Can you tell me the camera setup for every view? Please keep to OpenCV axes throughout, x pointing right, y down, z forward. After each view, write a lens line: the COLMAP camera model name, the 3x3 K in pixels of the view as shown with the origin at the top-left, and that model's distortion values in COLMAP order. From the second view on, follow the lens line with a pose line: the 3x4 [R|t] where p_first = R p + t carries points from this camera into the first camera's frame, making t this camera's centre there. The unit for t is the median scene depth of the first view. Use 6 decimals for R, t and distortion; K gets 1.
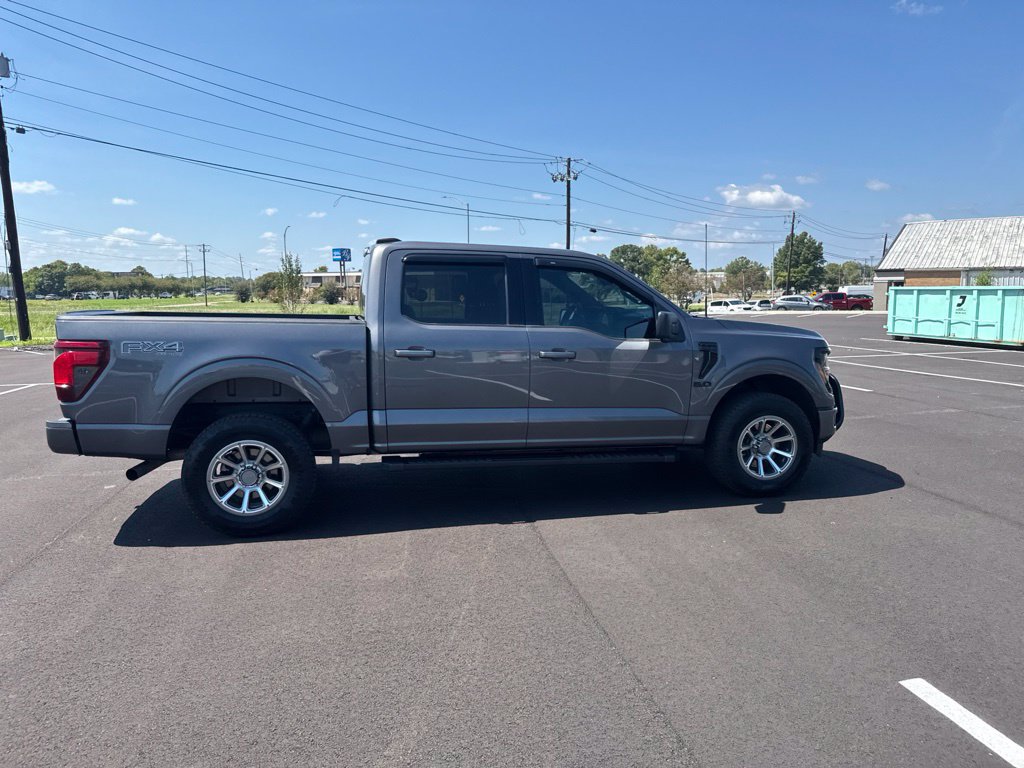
lens RADIAL K [[722.6, 0, 510.0], [0, 722.6, 385.7], [0, 0, 1]] dist [0.048065, -0.066642]
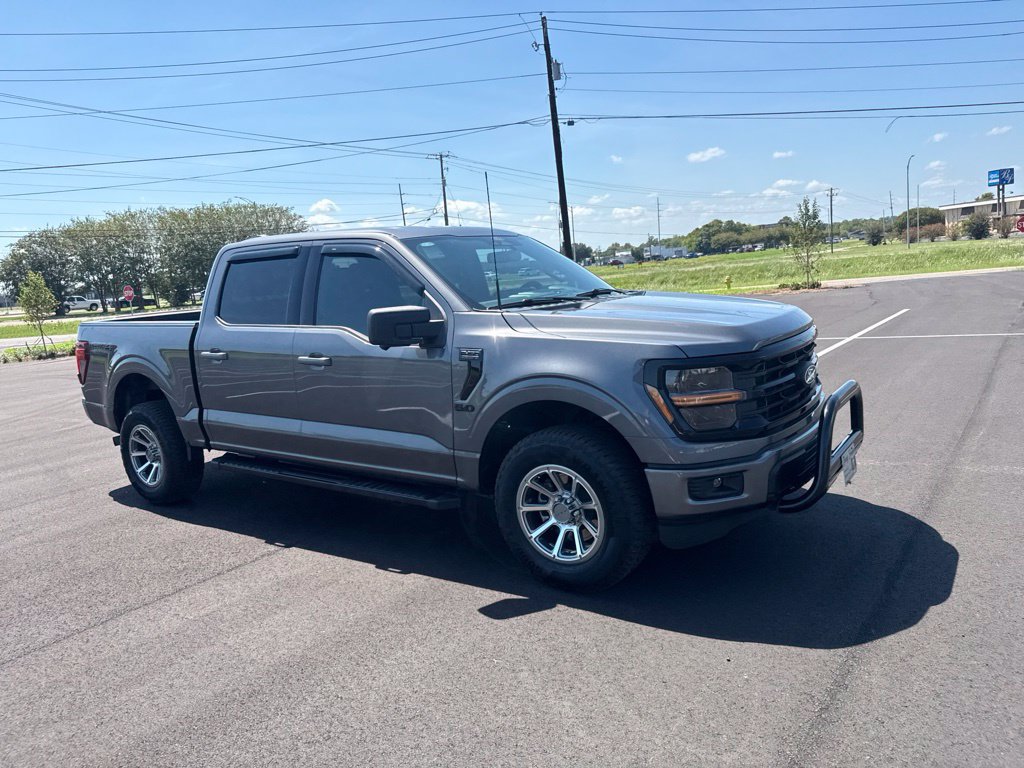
lens RADIAL K [[722.6, 0, 504.2], [0, 722.6, 388.7], [0, 0, 1]] dist [0.048065, -0.066642]
pose [[0.663184, 0.068136, -0.745348, 0.808940], [-0.010462, 0.996594, 0.081794, -0.077721], [0.748383, -0.046446, 0.661639, 0.567302]]
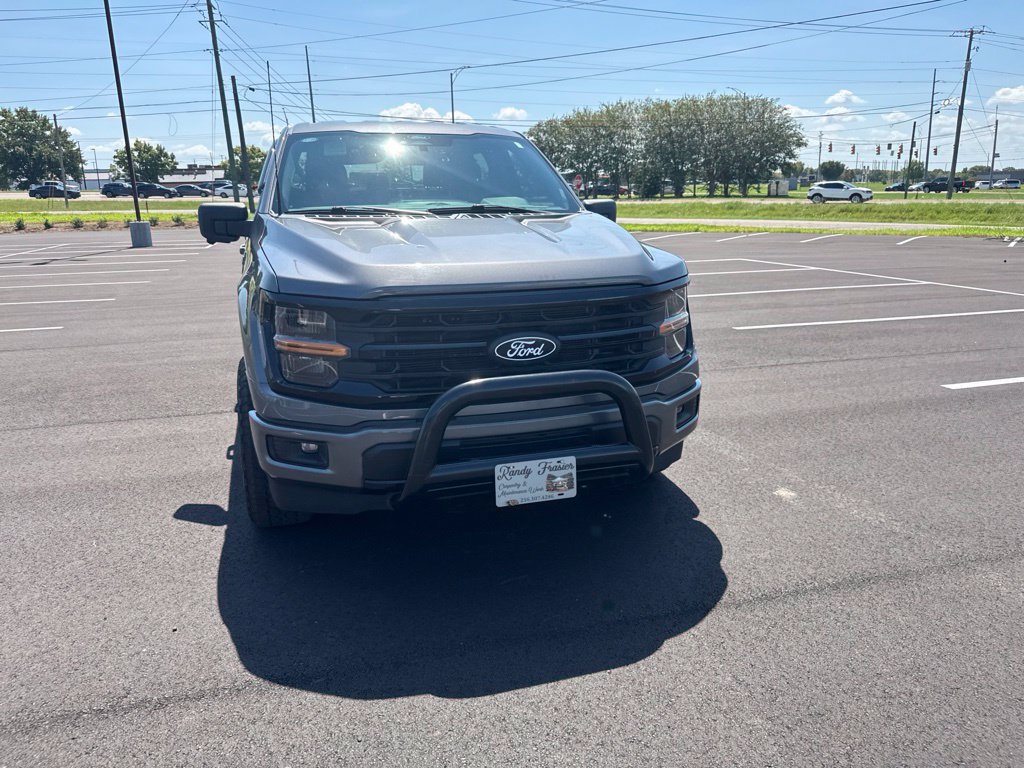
lens RADIAL K [[722.6, 0, 500.2], [0, 722.6, 381.7], [0, 0, 1]] dist [0.048065, -0.066642]
pose [[0.070528, 0.254082, -0.964608, 0.966068], [-0.110025, 0.963097, 0.245639, -0.134905], [0.991423, 0.088806, 0.095881, 1.175969]]
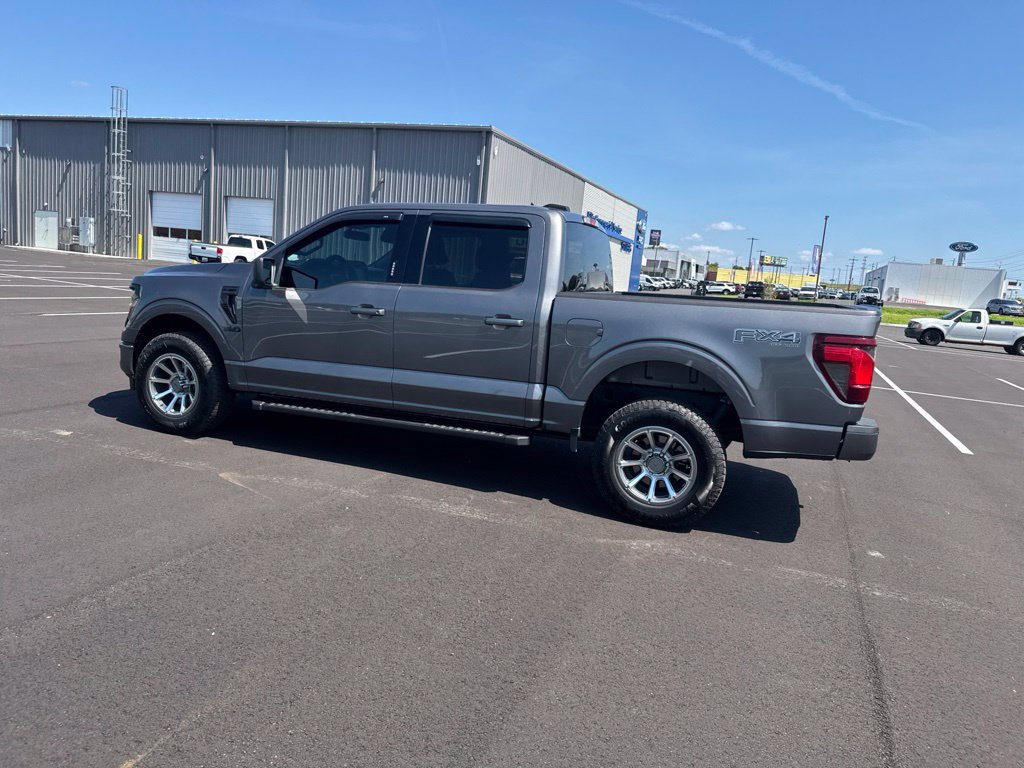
lens RADIAL K [[722.6, 0, 519.1], [0, 722.6, 383.8], [0, 0, 1]] dist [0.048065, -0.066642]
pose [[-0.844349, -0.149100, 0.514630, -0.677247], [-0.014456, 0.966490, 0.256297, -0.233873], [-0.535599, 0.208964, -0.818210, 1.983384]]
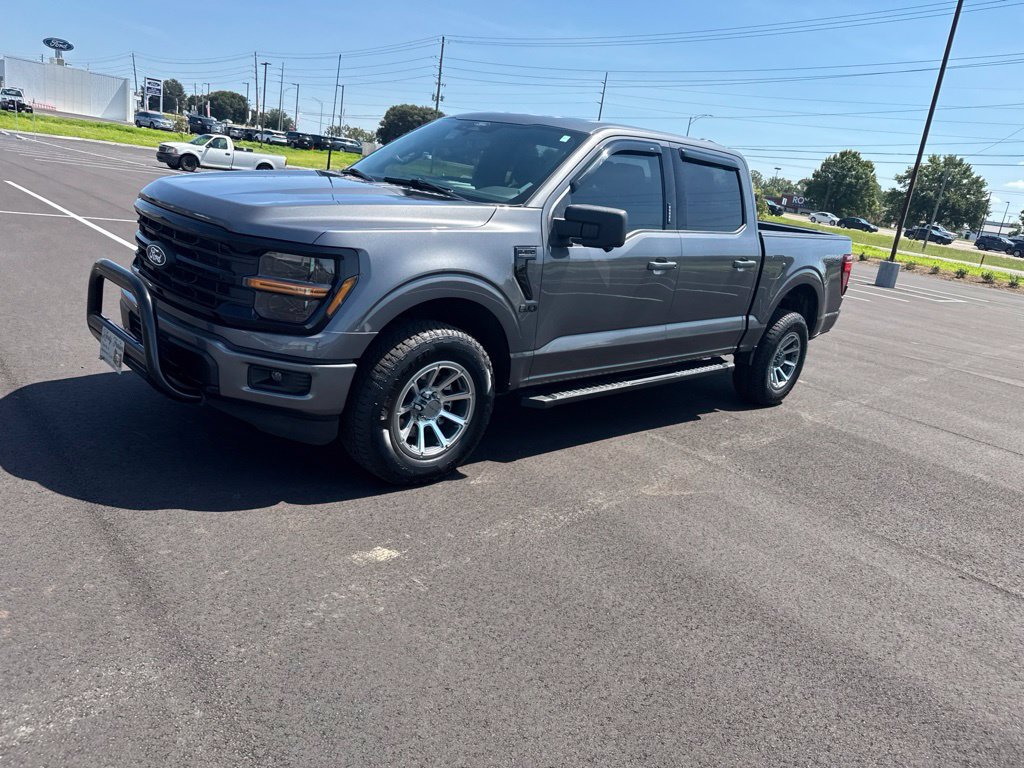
lens RADIAL K [[722.6, 0, 509.7], [0, 722.6, 387.8], [0, 0, 1]] dist [0.048065, -0.066642]
pose [[-0.846859, 0.028296, -0.531064, 0.563791], [-0.203480, 0.905361, 0.372717, -0.227955], [0.491351, 0.423699, -0.760955, 1.907407]]
